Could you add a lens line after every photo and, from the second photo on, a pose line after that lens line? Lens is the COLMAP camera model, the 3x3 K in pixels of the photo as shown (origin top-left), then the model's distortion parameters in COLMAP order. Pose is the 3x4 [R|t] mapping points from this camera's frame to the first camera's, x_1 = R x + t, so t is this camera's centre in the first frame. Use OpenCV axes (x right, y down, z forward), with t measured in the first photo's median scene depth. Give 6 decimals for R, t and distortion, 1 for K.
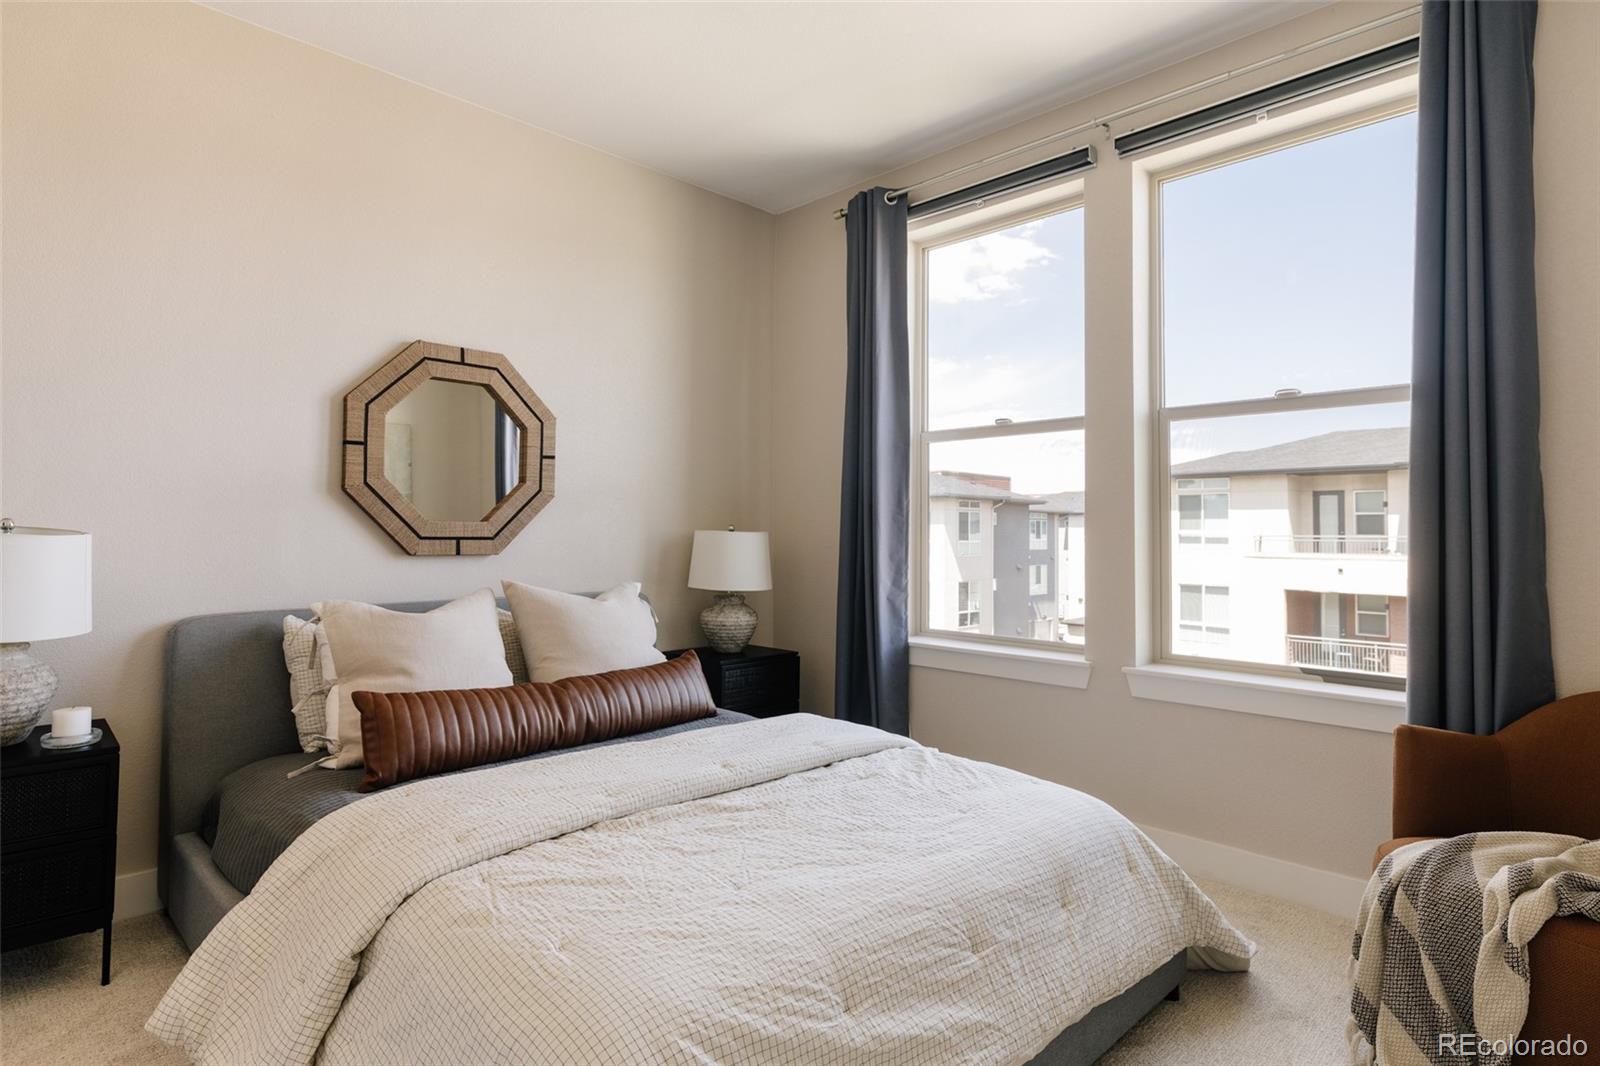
lens RADIAL K [[883.1, 0, 802.4], [0, 883.1, 519.2], [0, 0, 1]] dist [0.013239, -0.000148]
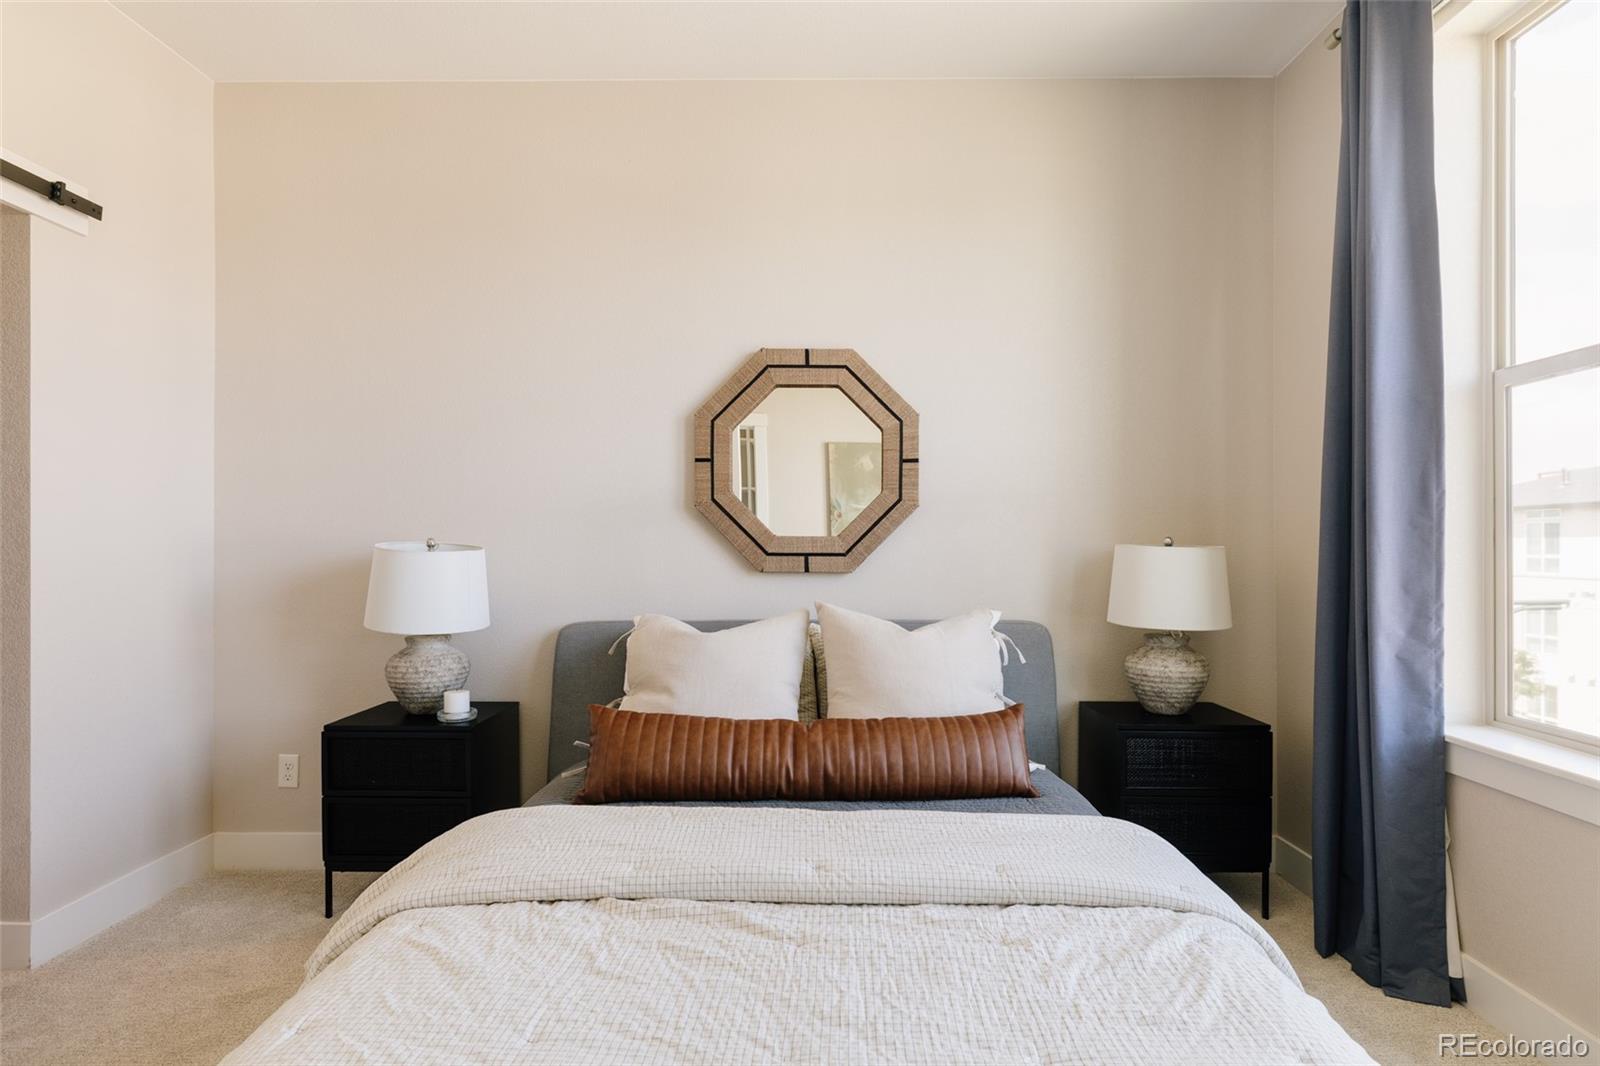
lens RADIAL K [[919.2, 0, 809.7], [0, 919.2, 559.4], [0, 0, 1]] dist [0.006347, 0.001627]
pose [[0.693342, 0.006154, -0.720582, 0.332276], [0.013154, 0.999689, 0.021194, 0.006594], [0.720488, -0.024174, 0.693046, 0.349020]]
